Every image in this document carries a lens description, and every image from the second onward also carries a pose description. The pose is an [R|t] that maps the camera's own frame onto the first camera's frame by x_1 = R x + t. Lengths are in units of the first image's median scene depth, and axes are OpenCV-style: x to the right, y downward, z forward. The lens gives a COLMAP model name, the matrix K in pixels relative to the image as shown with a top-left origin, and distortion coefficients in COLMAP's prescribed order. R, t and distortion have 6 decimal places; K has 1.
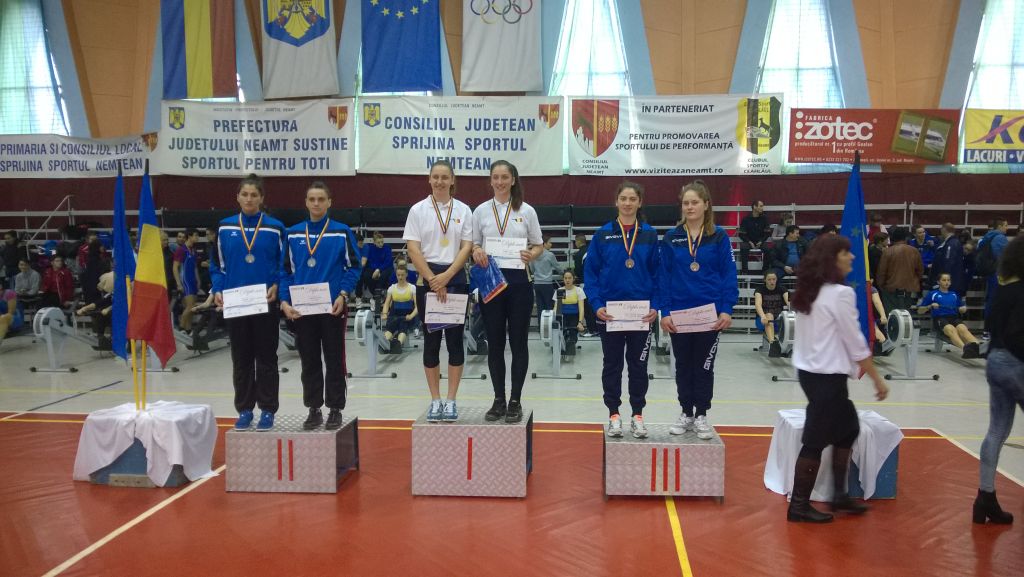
lens RADIAL K [[763.9, 0, 530.4], [0, 763.9, 294.5], [0, 0, 1]] dist [0.024094, -0.083852]
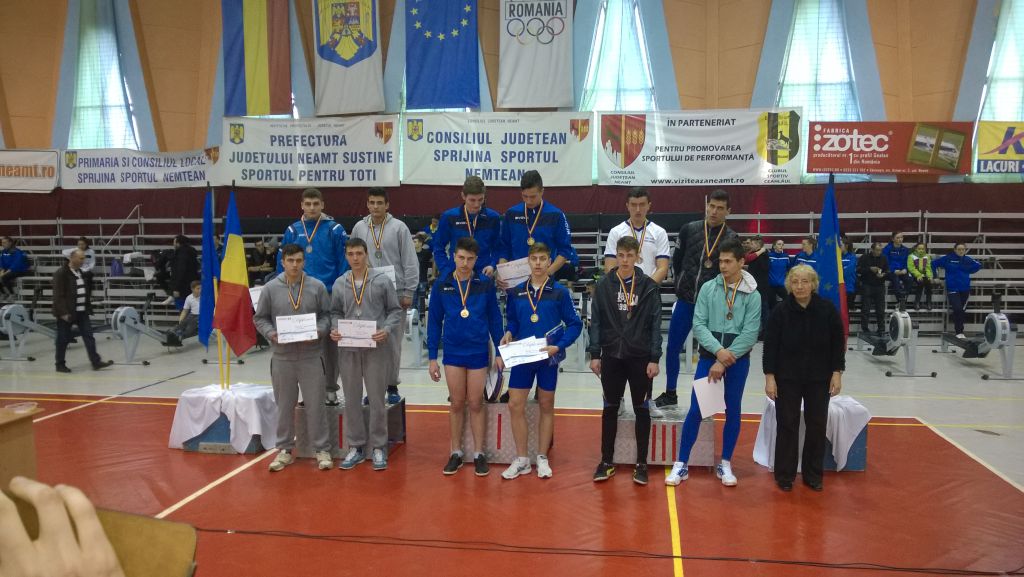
lens RADIAL K [[763.9, 0, 530.4], [0, 763.9, 294.5], [0, 0, 1]] dist [0.024094, -0.083852]
pose [[0.998732, 0.004263, -0.050168, 0.010466], [-0.004587, 0.999969, -0.006334, 0.003089], [0.050140, 0.006556, 0.998721, -0.068177]]
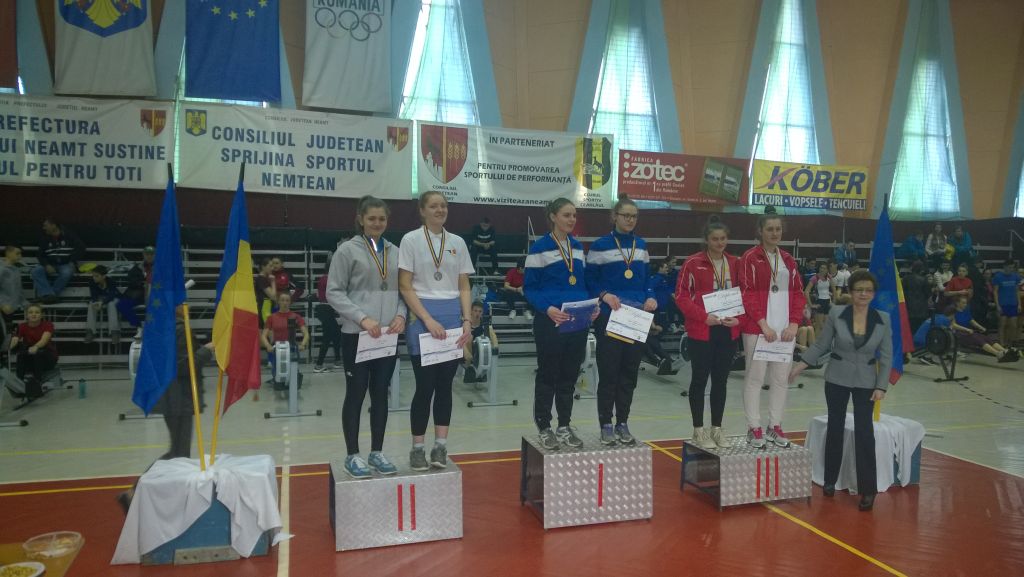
lens RADIAL K [[765.3, 0, 528.0], [0, 765.3, 294.7], [0, 0, 1]] dist [0.014082, -0.051257]
pose [[0.923549, -0.001596, 0.383478, -0.199089], [0.015622, 0.999318, -0.033464, 0.000409], [-0.383163, 0.036896, 0.922944, 0.042476]]
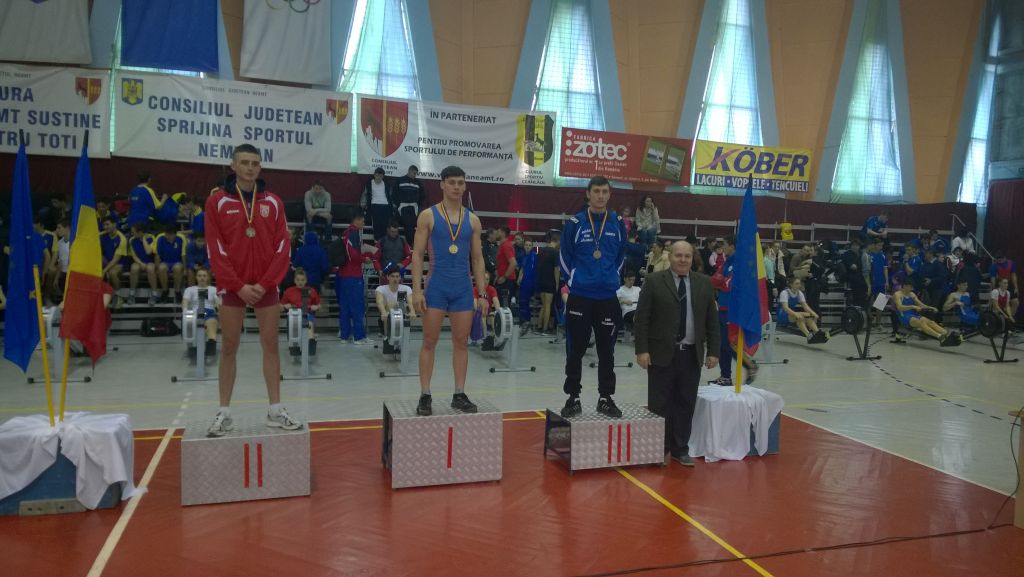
lens RADIAL K [[765.3, 0, 528.0], [0, 765.3, 294.7], [0, 0, 1]] dist [0.014082, -0.051257]
pose [[0.916472, 0.002598, 0.400092, -0.145049], [-0.000912, 0.999990, -0.004404, 0.004782], [-0.400099, 0.003671, 0.916465, 0.004142]]
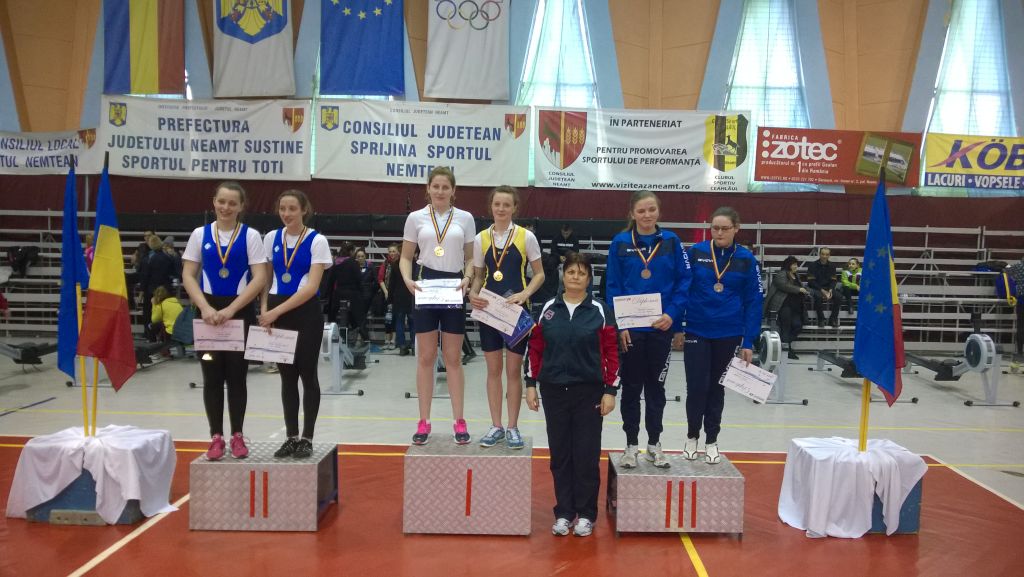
lens RADIAL K [[763.9, 0, 530.4], [0, 763.9, 294.5], [0, 0, 1]] dist [0.024094, -0.083852]
pose [[0.996665, 0.018305, 0.079520, -0.030091], [-0.016982, 0.999706, -0.017280, -0.002129], [-0.079813, 0.015872, 0.996683, 0.031603]]
